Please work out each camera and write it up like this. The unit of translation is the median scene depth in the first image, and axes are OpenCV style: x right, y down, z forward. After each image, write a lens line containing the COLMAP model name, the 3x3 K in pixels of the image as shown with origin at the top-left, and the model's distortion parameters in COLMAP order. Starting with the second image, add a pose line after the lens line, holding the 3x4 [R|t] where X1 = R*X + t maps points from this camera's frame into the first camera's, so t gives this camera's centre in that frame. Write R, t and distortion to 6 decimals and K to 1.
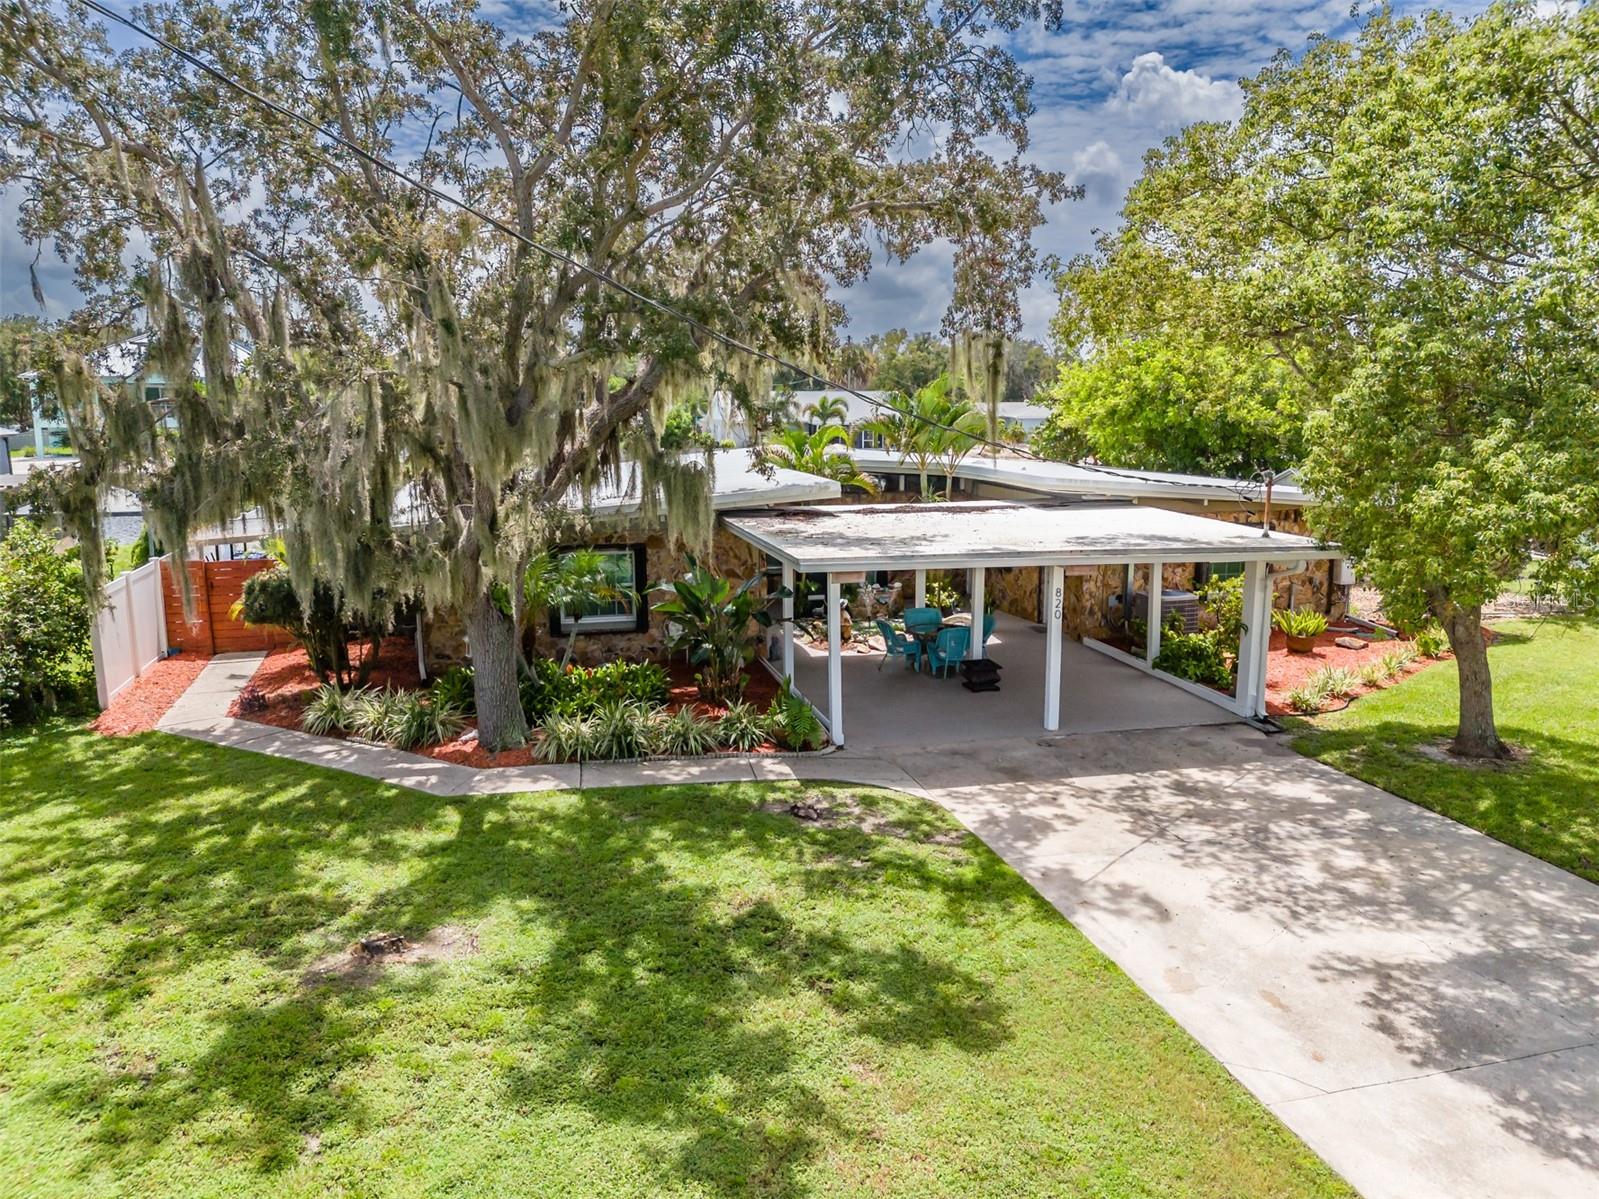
lens RADIAL K [[1167.4, 0, 809.5], [0, 1167.4, 602.9], [0, 0, 1]] dist [0.086704, -0.102698]
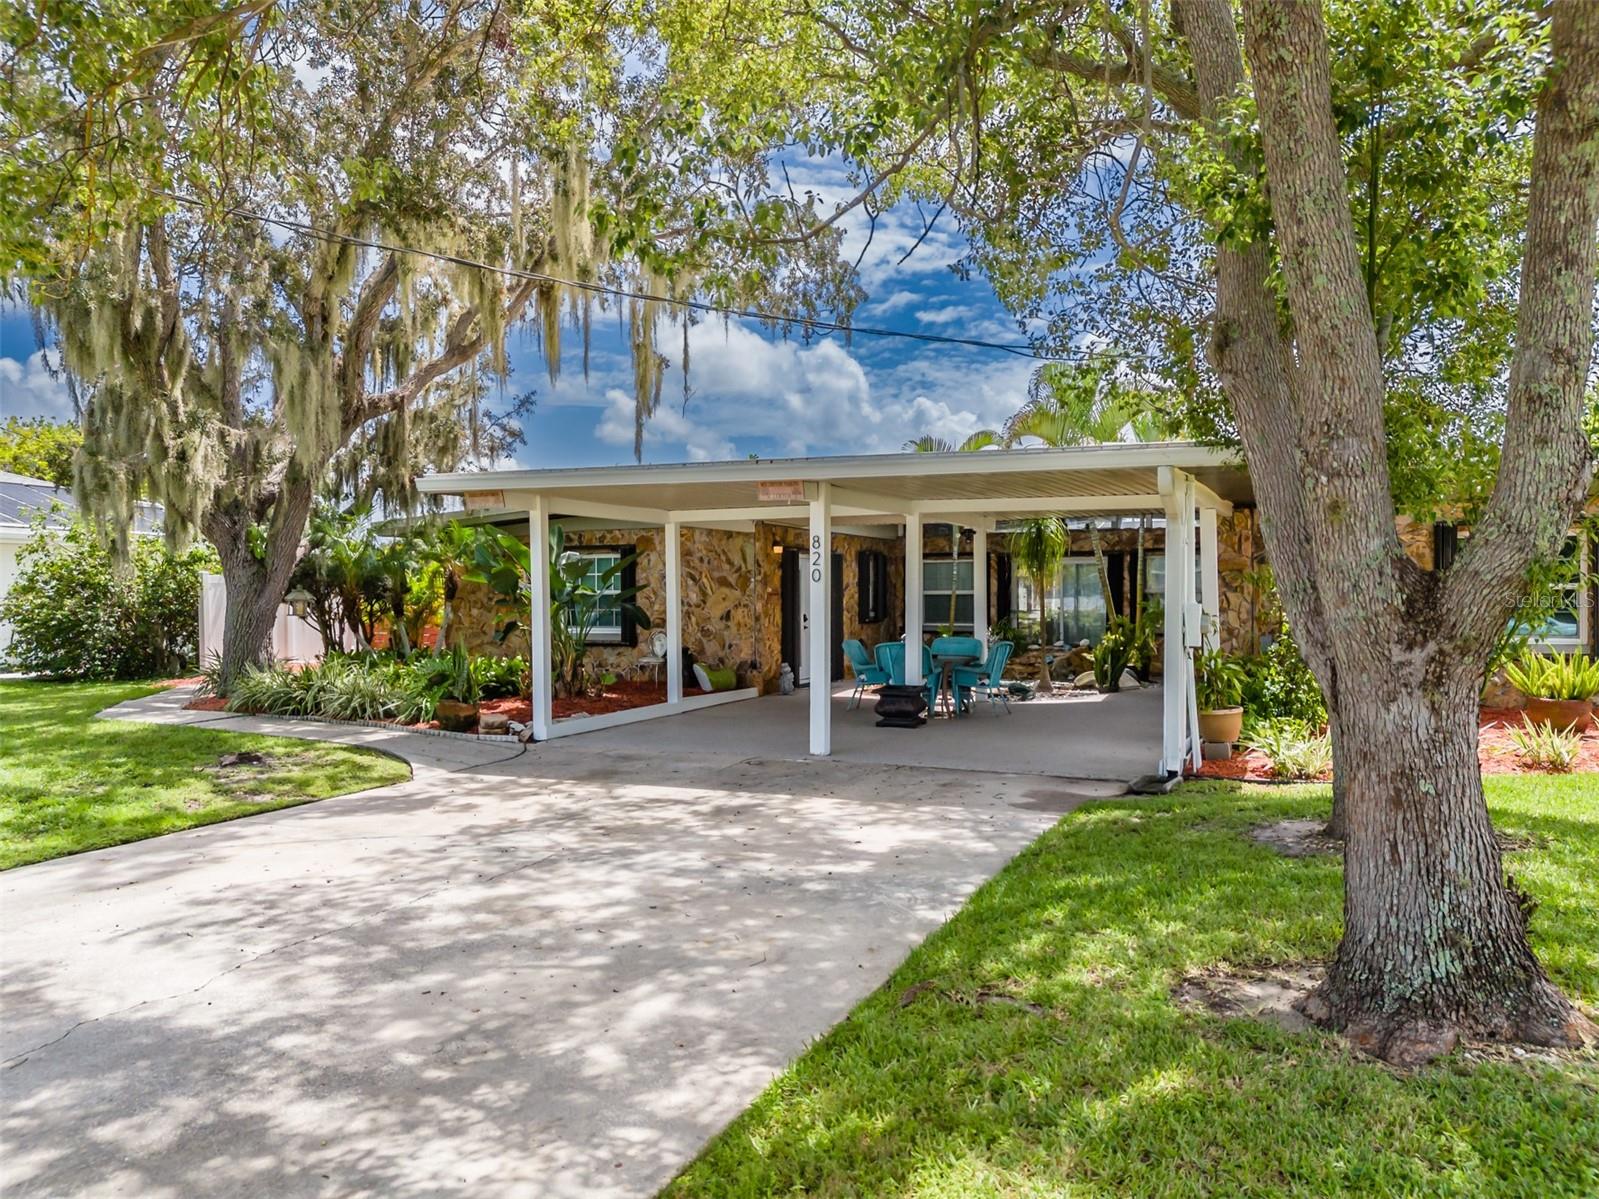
lens RADIAL K [[1170.9, 0, 808.0], [0, 1170.9, 623.4], [0, 0, 1]] dist [0.079538, -0.066190]
pose [[0.783573, 0.012323, -0.621178, 0.840657], [-0.099590, 0.989367, -0.105999, 0.145559], [0.613267, 0.144921, 0.776468, 0.654446]]
